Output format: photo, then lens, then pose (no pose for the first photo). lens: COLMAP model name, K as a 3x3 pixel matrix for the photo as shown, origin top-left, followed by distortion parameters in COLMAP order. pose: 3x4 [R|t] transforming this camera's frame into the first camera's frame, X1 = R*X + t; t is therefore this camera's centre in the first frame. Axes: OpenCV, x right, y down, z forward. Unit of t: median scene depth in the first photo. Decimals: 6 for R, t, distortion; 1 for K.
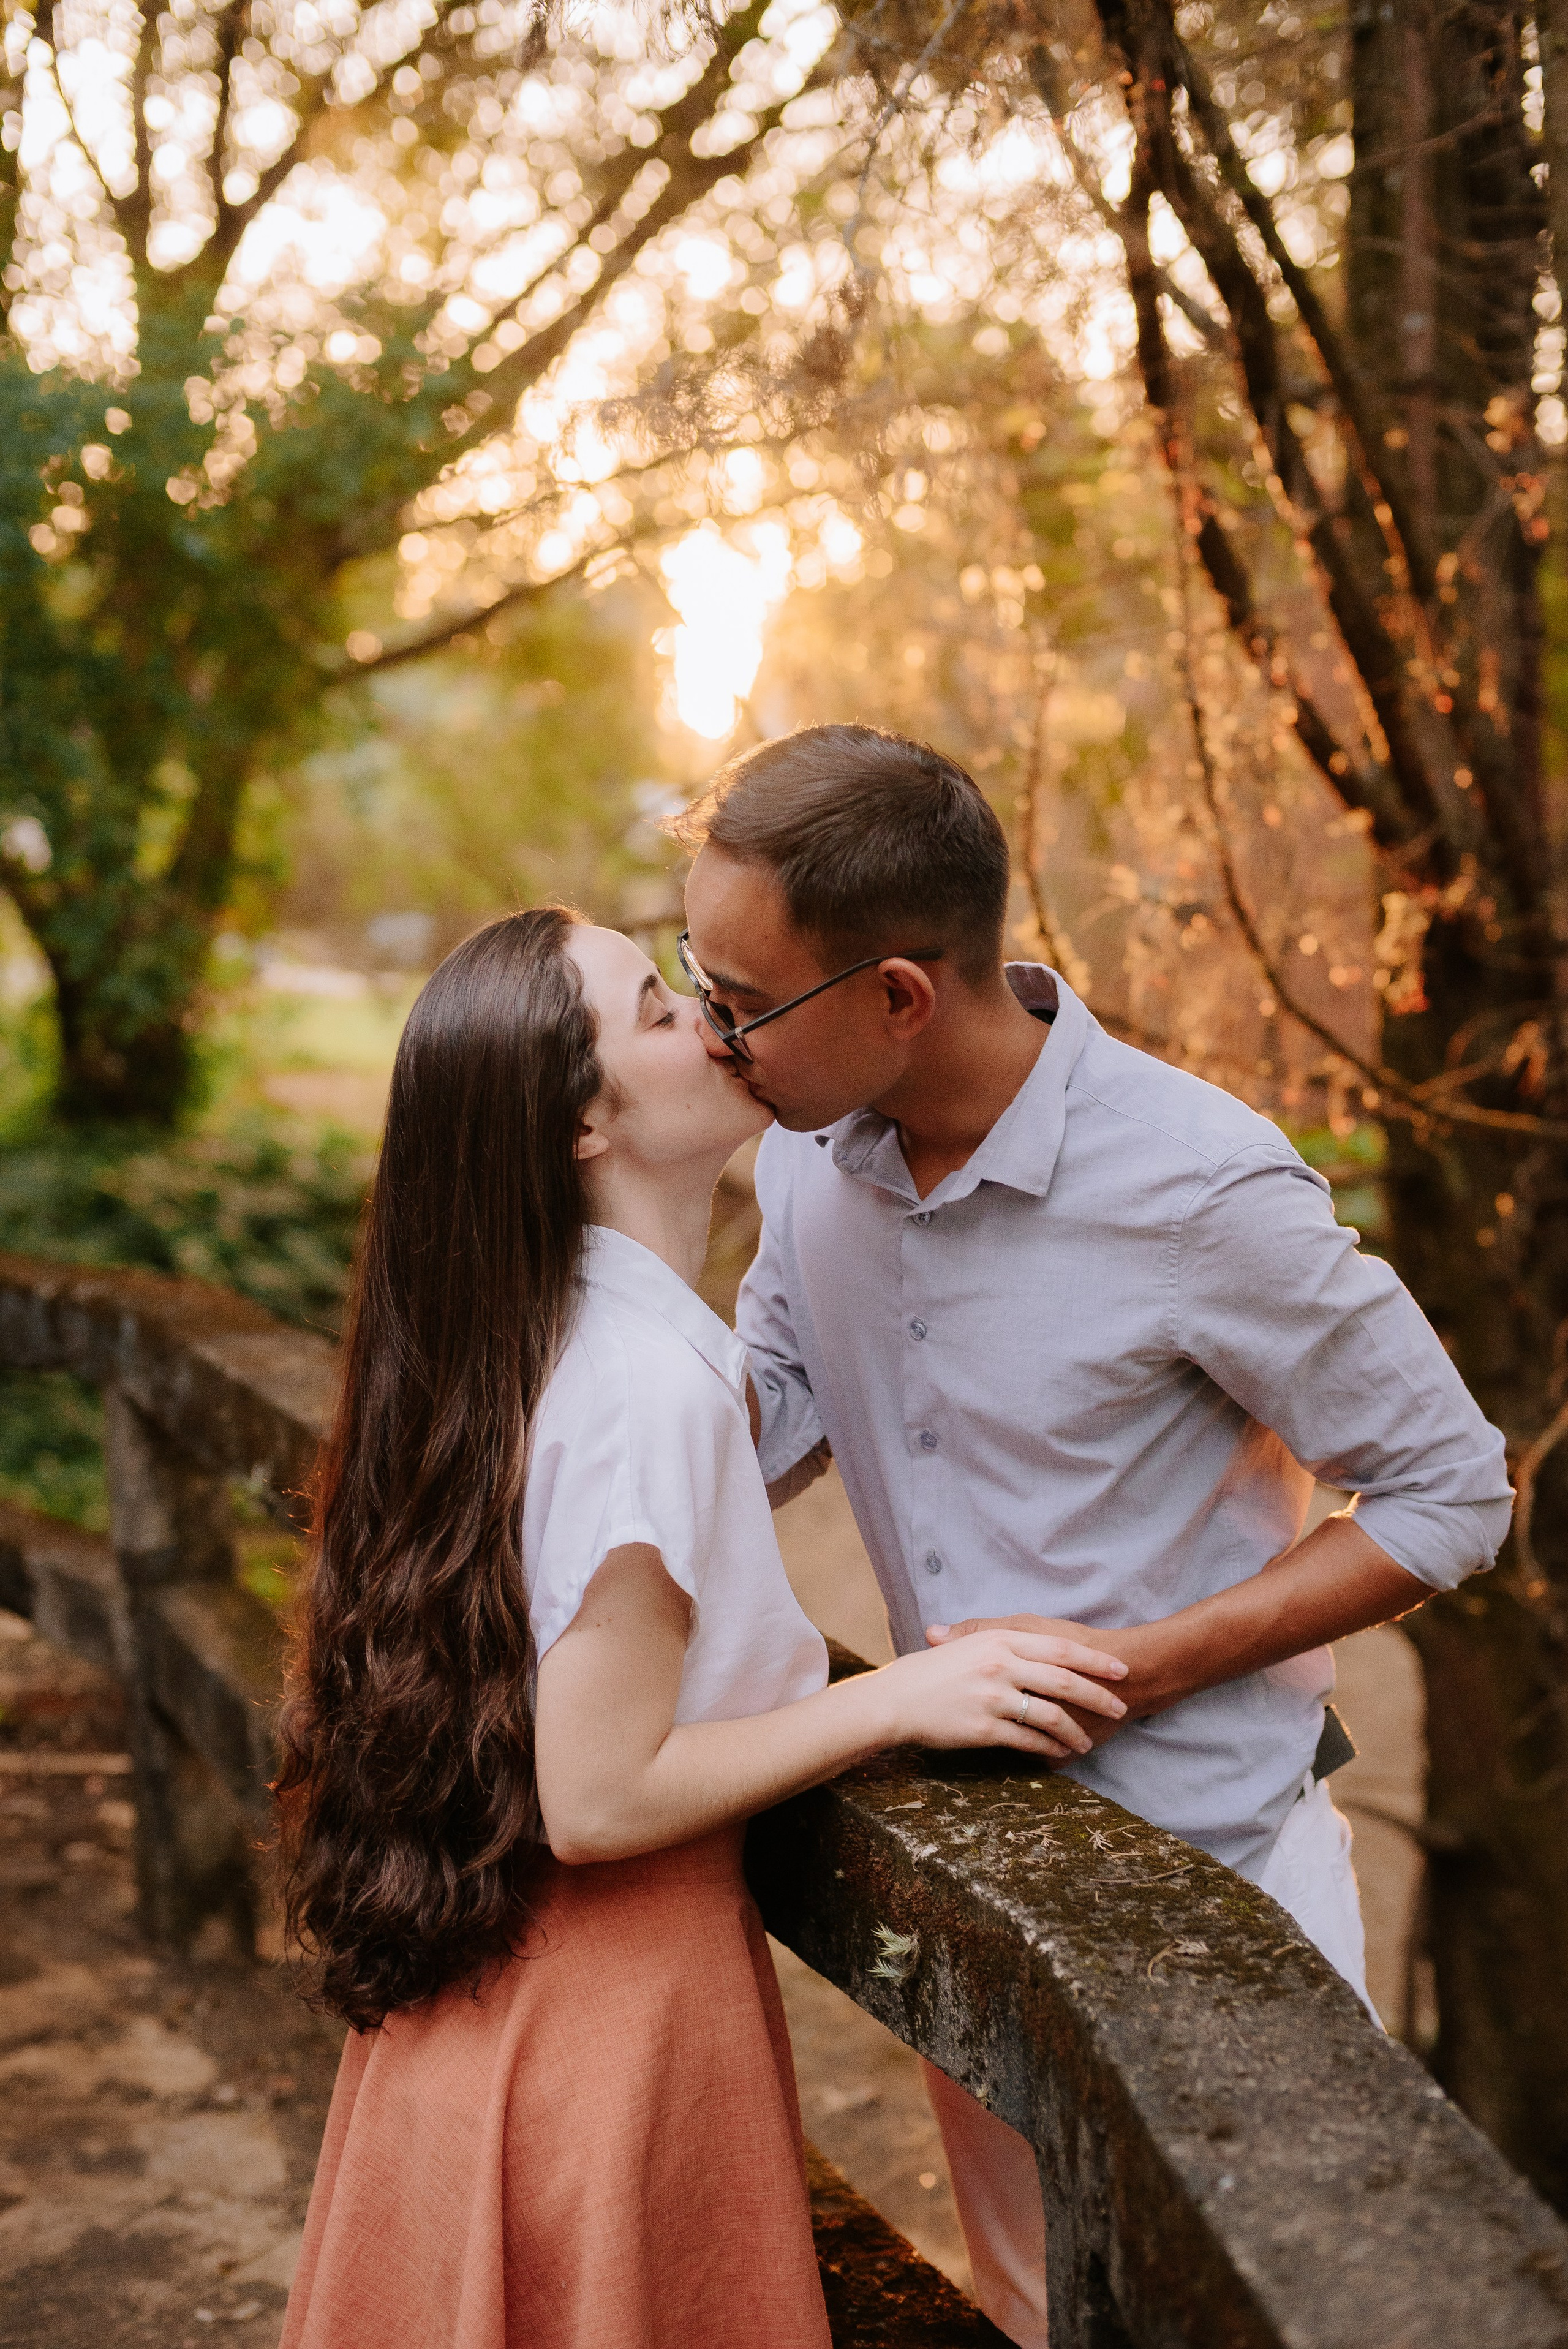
lens RADIAL K [[3765.6, 0, 784.0], [0, 3765.6, 1174.5], [0, 0, 1]] dist [0.100279, -0.659299]
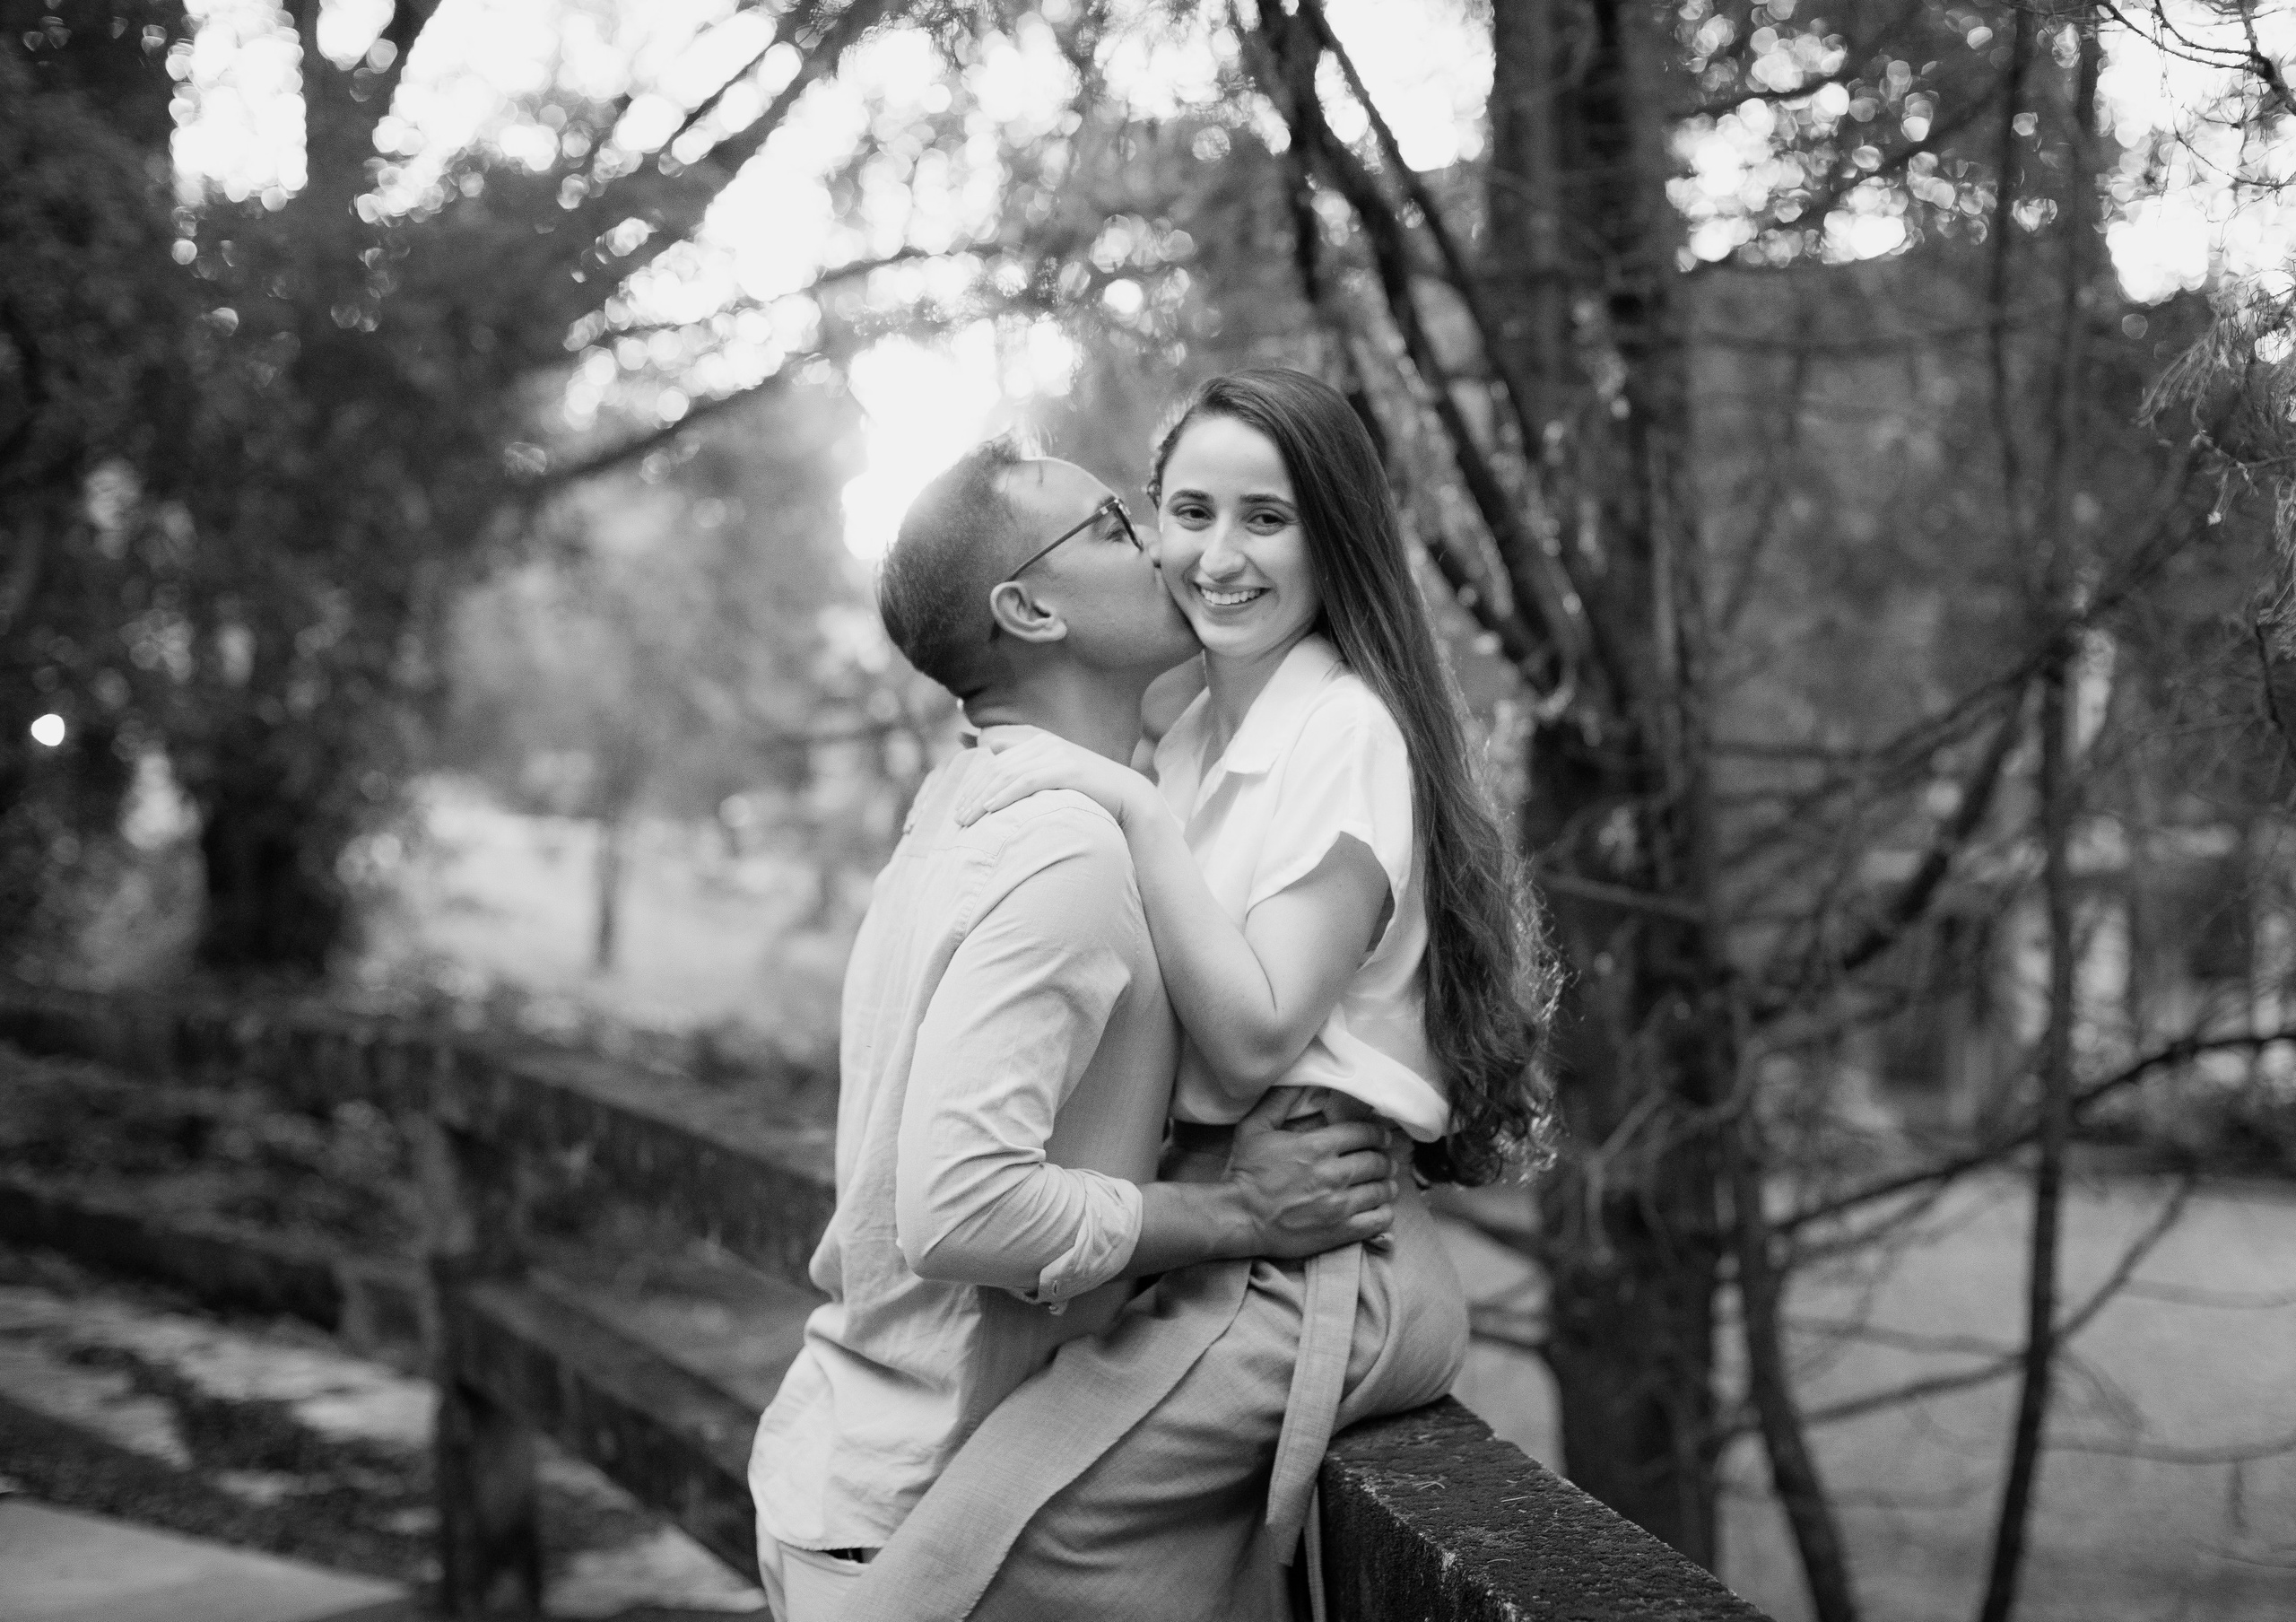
lens RADIAL K [[5636.2, 0, 1148.0], [0, 5636.2, 811.0], [0, 0, 1]] dist [-0.388454, -0.062348]
pose [[0.999407, 0.008298, 0.033418, -0.006492], [-0.005960, 0.997567, -0.069452, 0.043101], [-0.033913, 0.069212, 0.997025, -0.394157]]
